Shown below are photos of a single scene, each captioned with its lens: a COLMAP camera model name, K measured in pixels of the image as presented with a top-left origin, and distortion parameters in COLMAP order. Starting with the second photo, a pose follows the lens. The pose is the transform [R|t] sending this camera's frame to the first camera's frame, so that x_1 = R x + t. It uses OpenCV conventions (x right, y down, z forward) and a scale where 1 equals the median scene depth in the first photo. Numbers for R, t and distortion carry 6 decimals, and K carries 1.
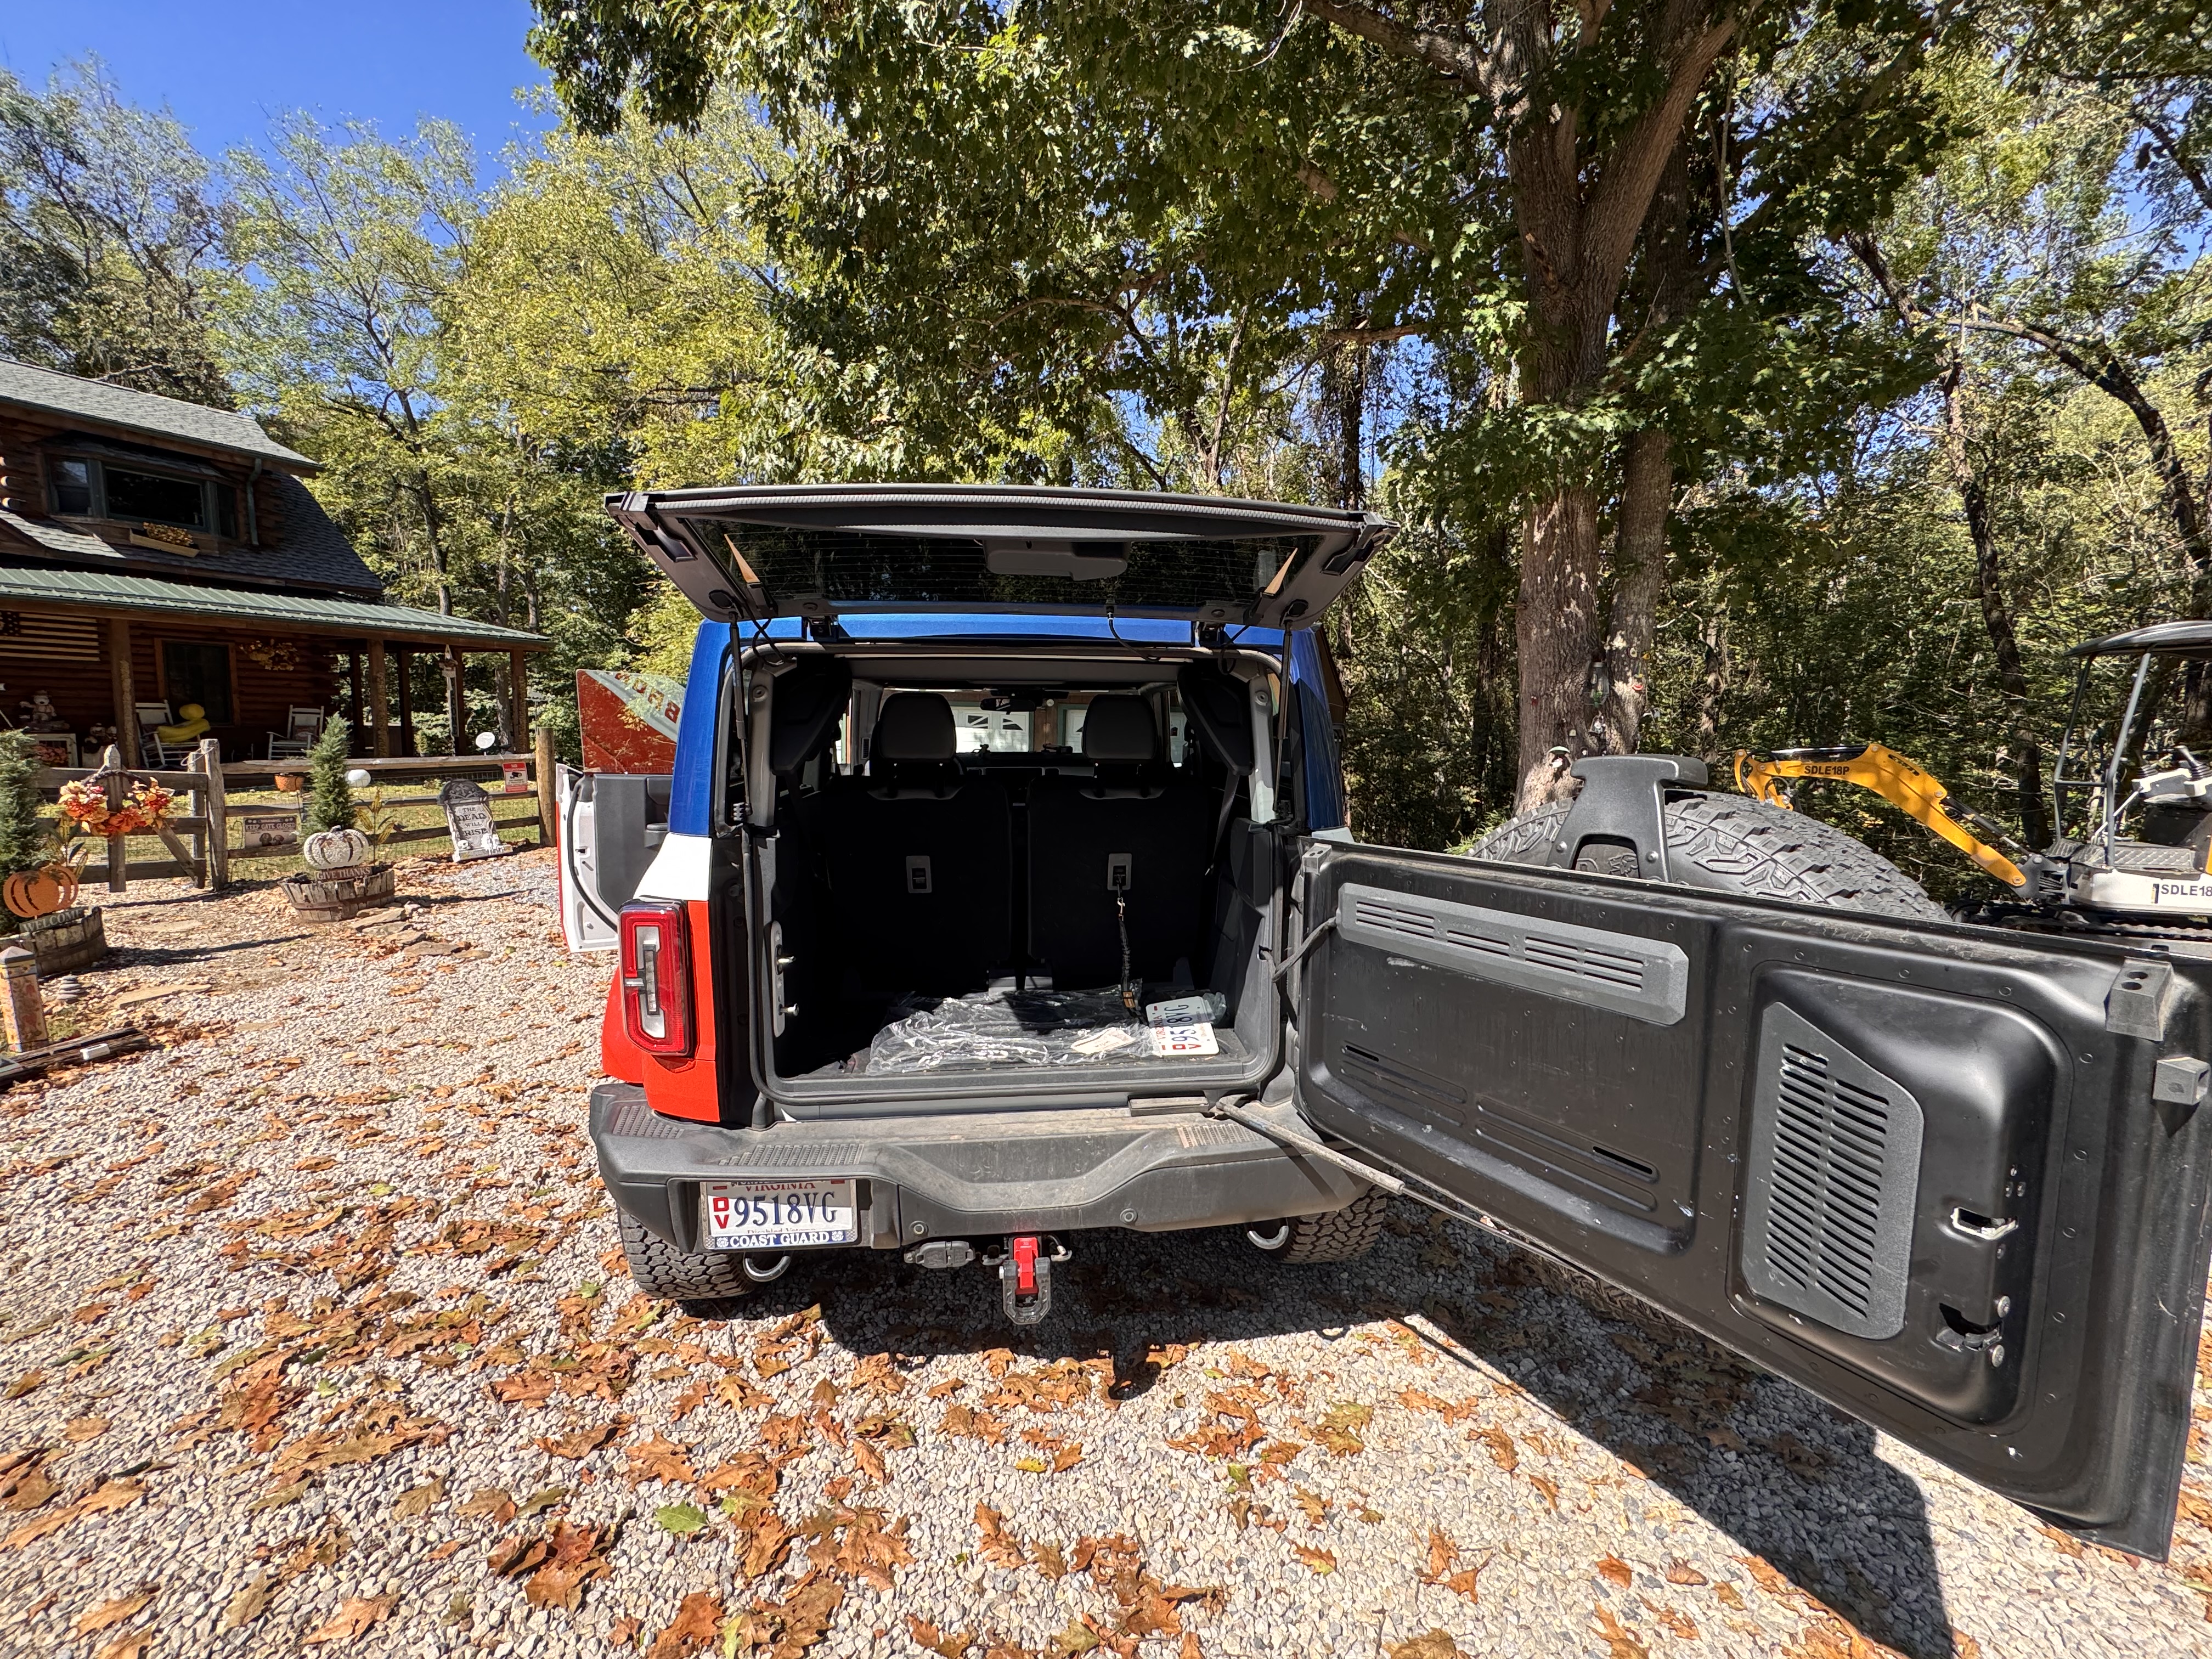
lens RADIAL K [[873.9, 0, 1102.9], [0, 873.9, 826.0], [0, 0, 1]] dist [-0.000352, 0.000137]
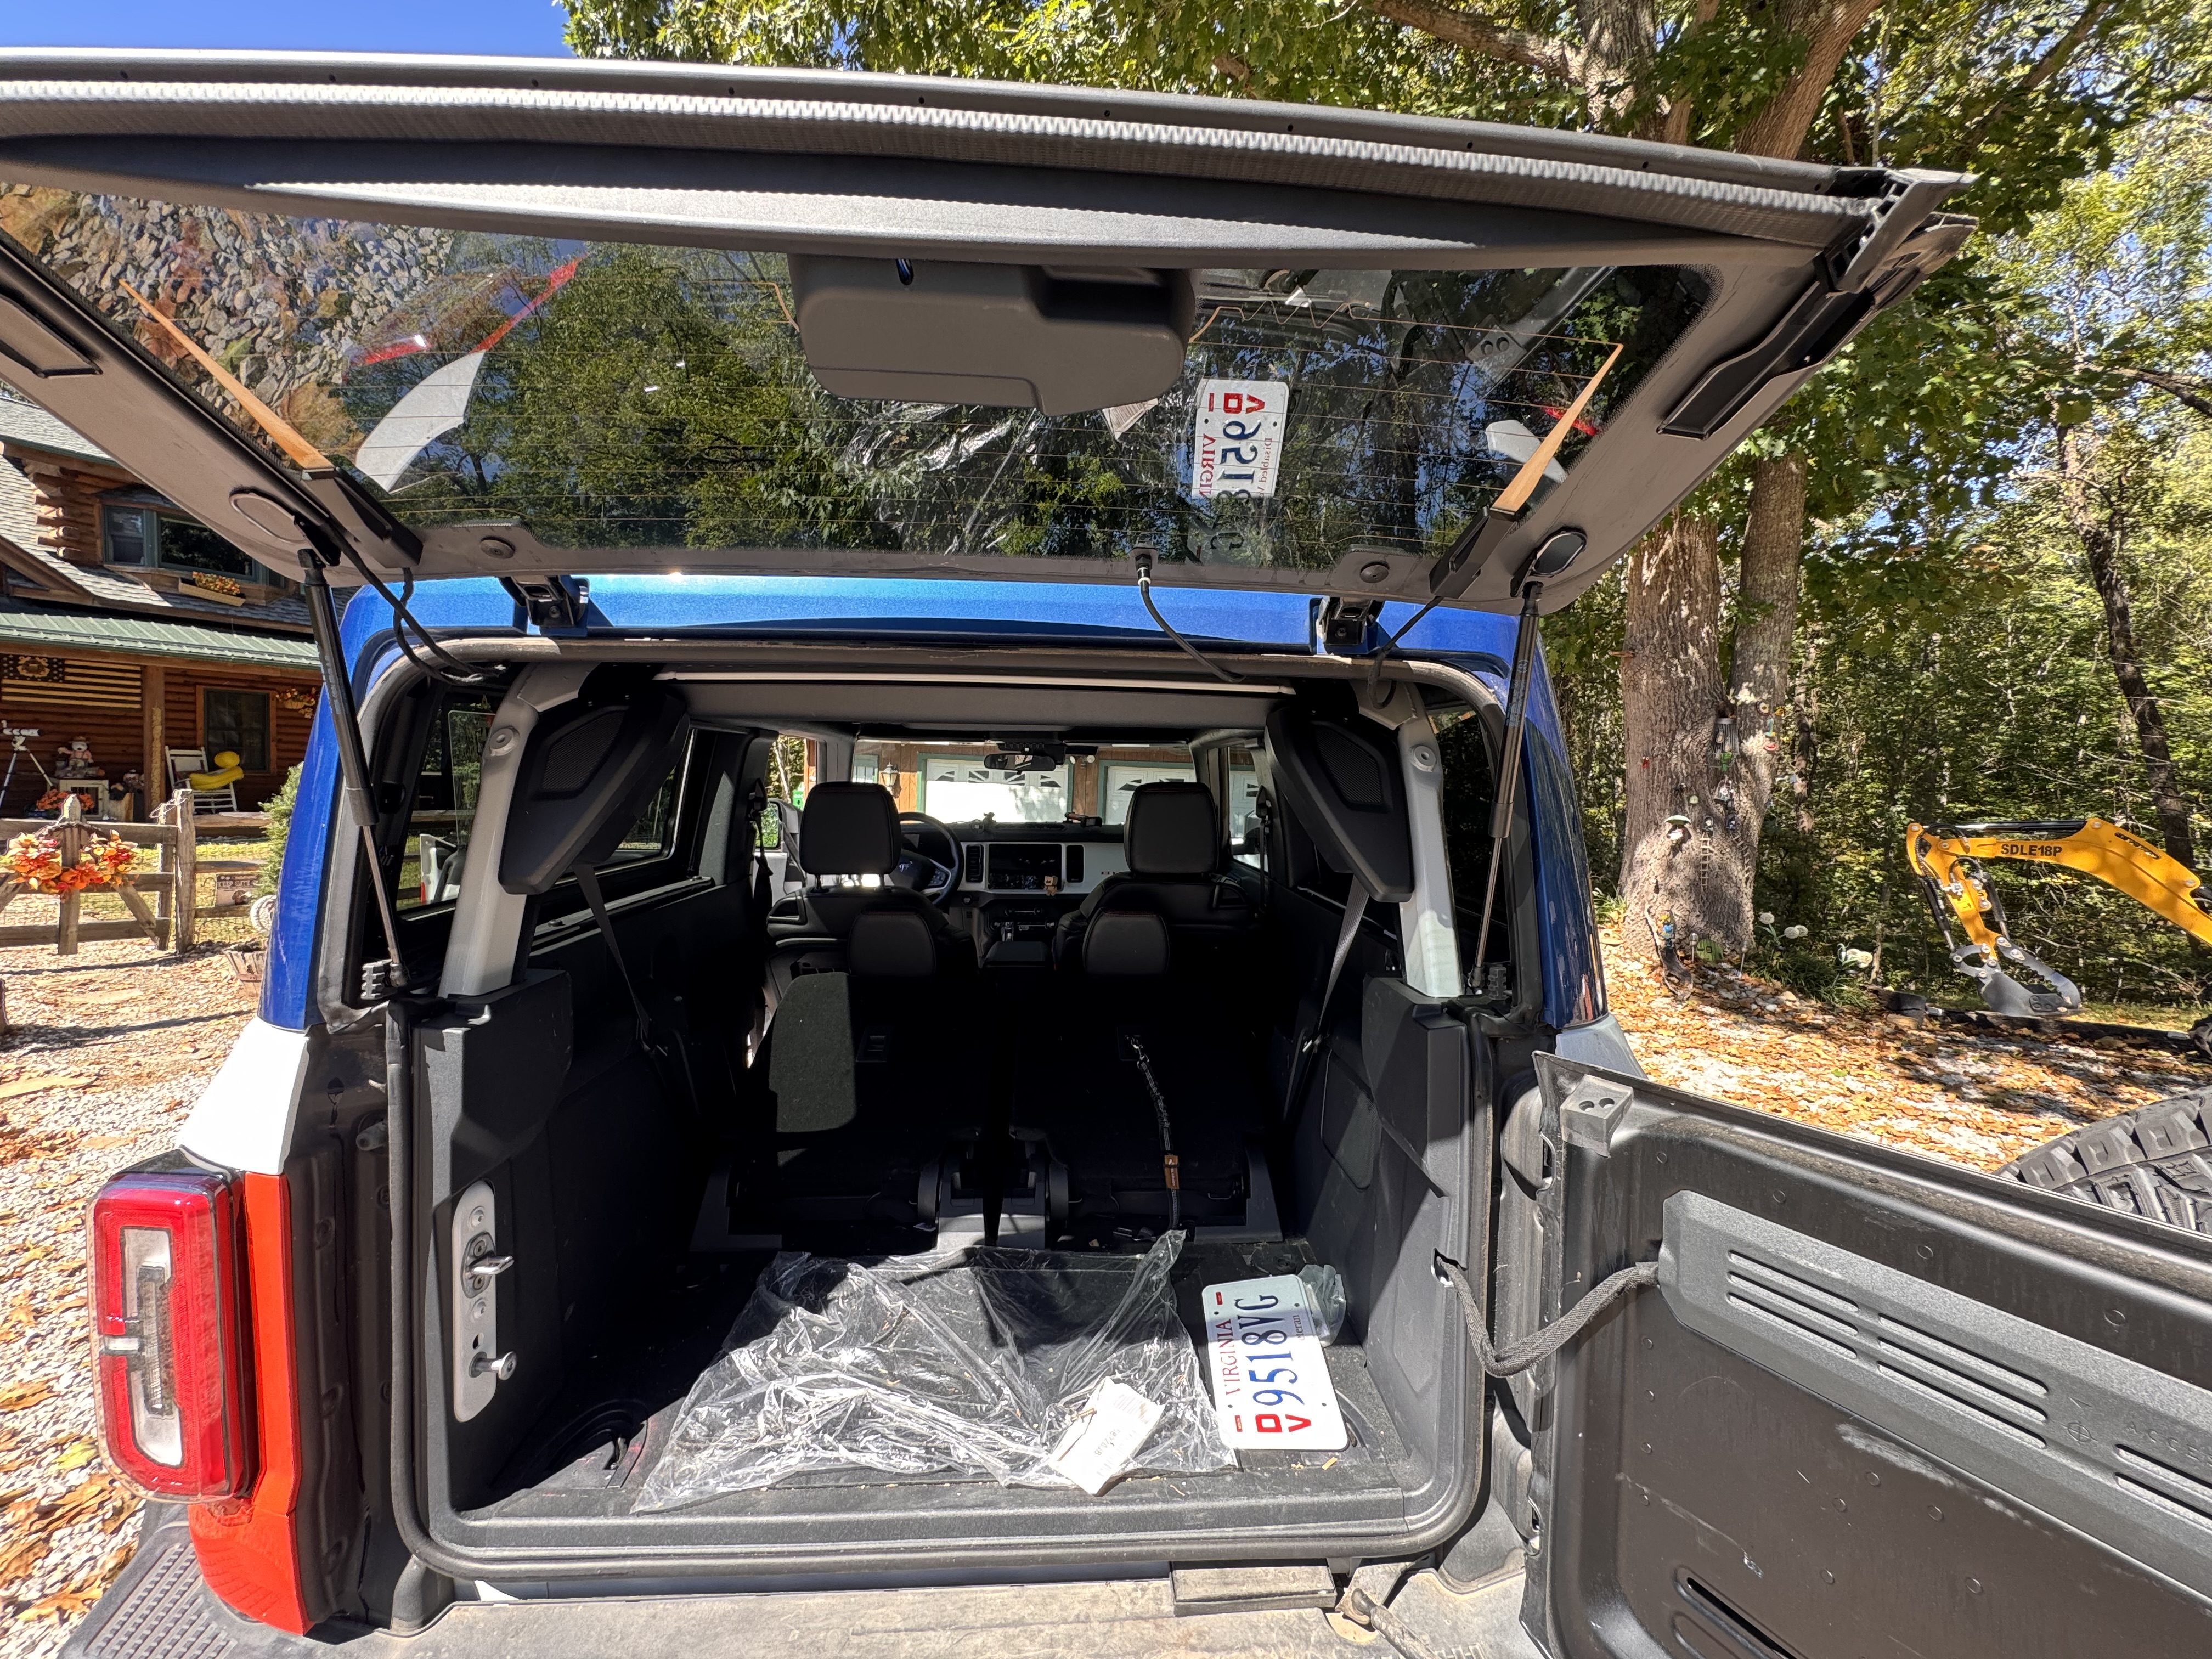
lens RADIAL K [[873.9, 0, 1108.0], [0, 873.9, 820.7], [0, 0, 1]] dist [-0.000352, 0.000137]
pose [[0.998873, 0.012464, -0.045803, 0.003205], [-0.015600, 0.997512, -0.068753, -0.019182], [0.044832, 0.069390, 0.996582, 0.129988]]
